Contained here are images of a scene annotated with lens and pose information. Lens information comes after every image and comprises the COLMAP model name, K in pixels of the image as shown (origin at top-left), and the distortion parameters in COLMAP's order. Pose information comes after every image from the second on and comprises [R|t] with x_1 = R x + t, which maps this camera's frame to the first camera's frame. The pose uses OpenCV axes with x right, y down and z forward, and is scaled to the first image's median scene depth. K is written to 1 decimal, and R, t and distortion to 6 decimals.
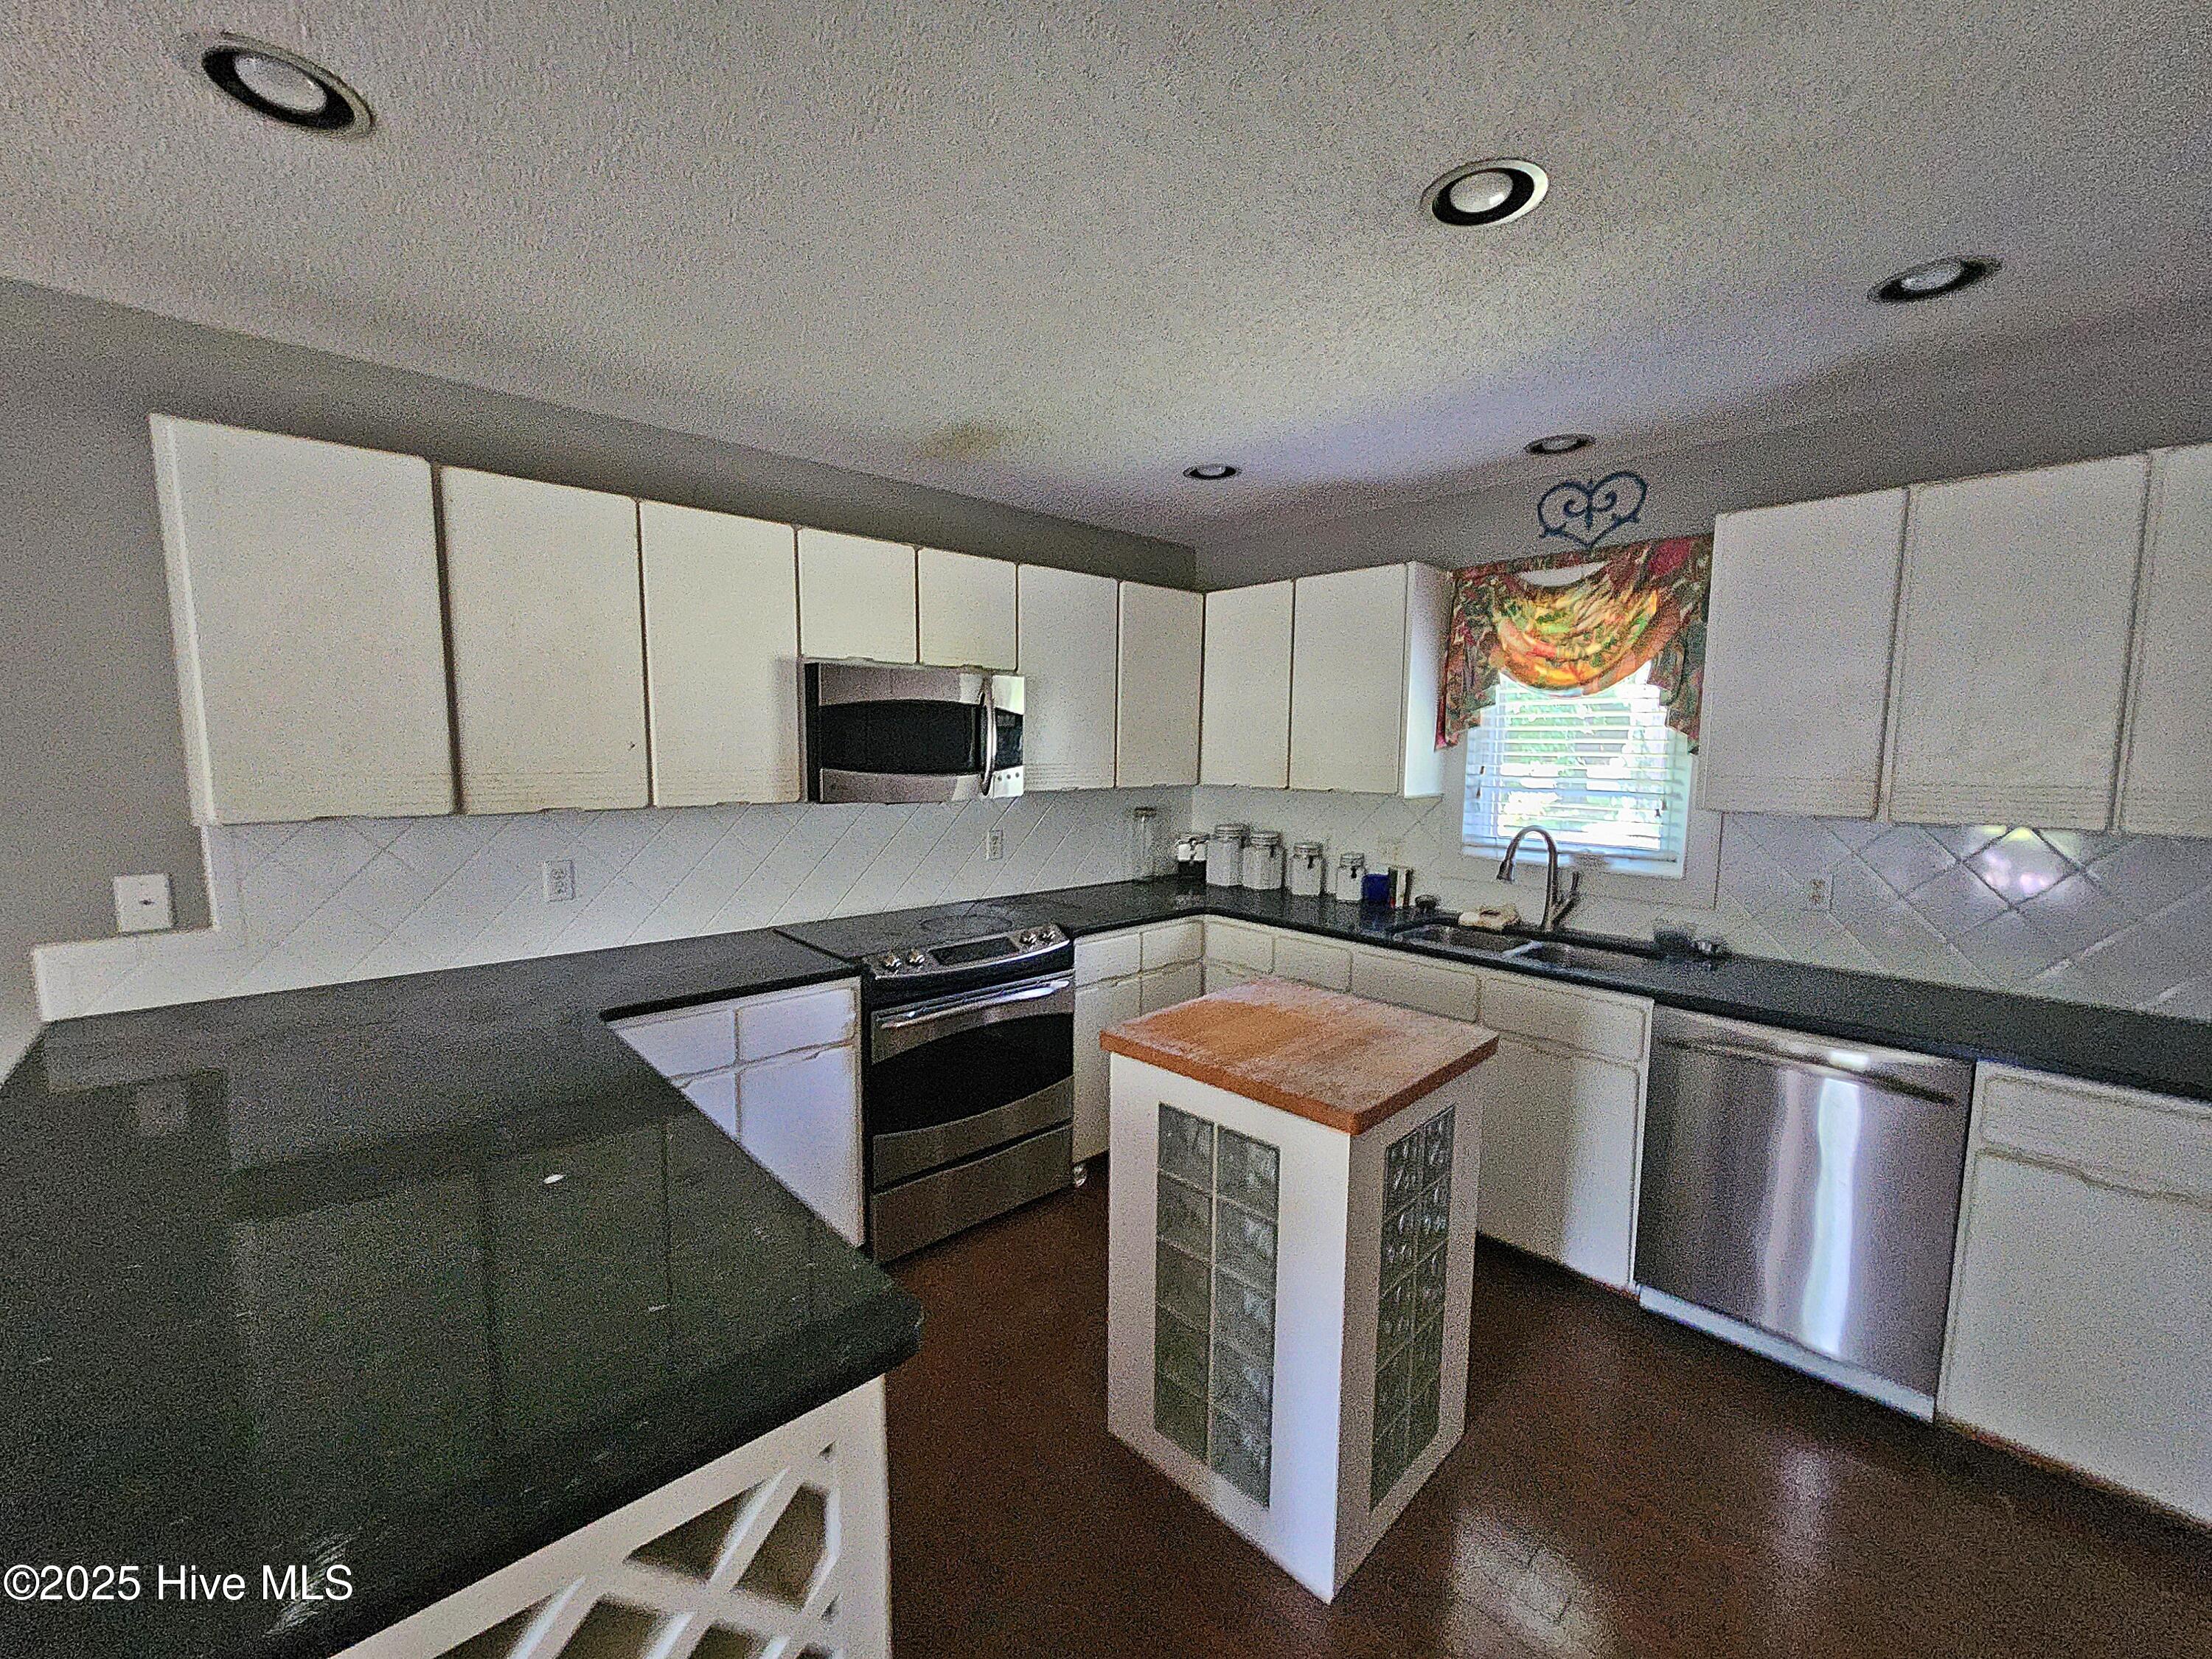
lens RADIAL K [[903.0, 0, 1097.6], [0, 903.0, 841.5], [0, 0, 1]] dist [-0.013167, -0.000010]
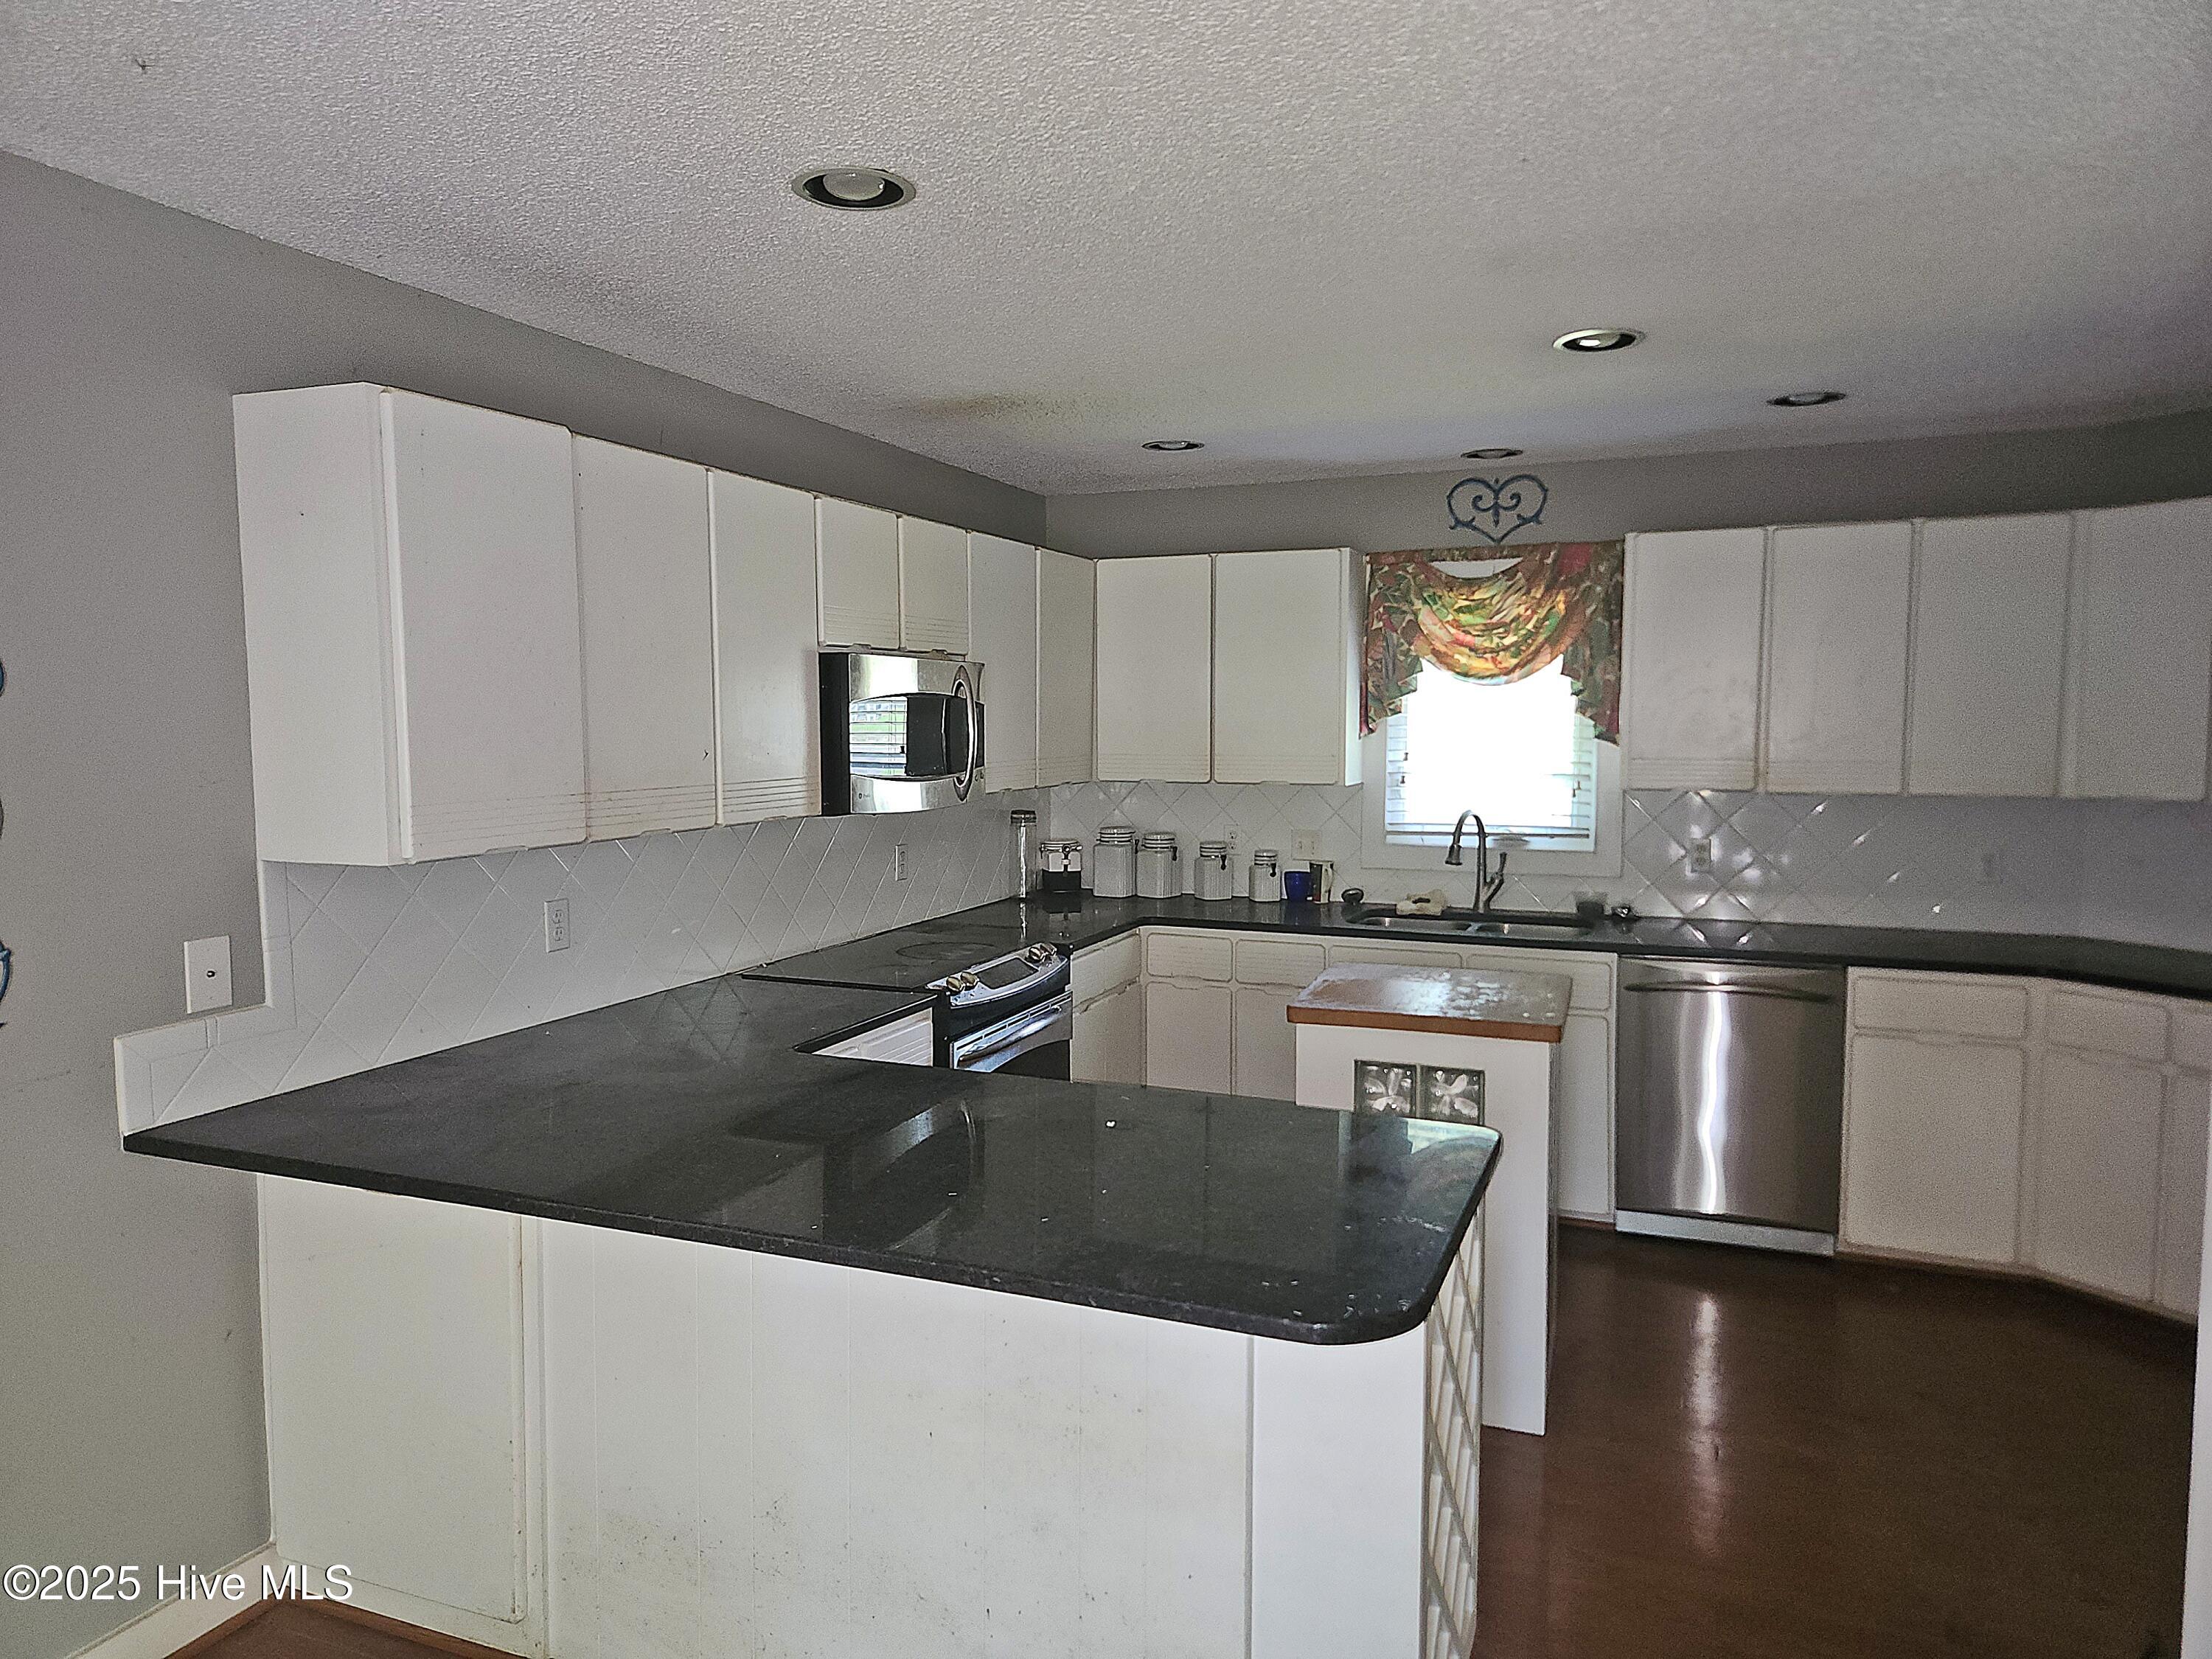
lens RADIAL K [[1480.0, 0, 1110.6], [0, 1480.0, 837.3], [0, 0, 1]] dist [0.036618, -0.016750]
pose [[0.894467, -0.047358, 0.444619, -0.640798], [0.057243, 0.998321, -0.008824, 0.005026], [-0.443455, 0.033344, 0.895676, -0.339552]]
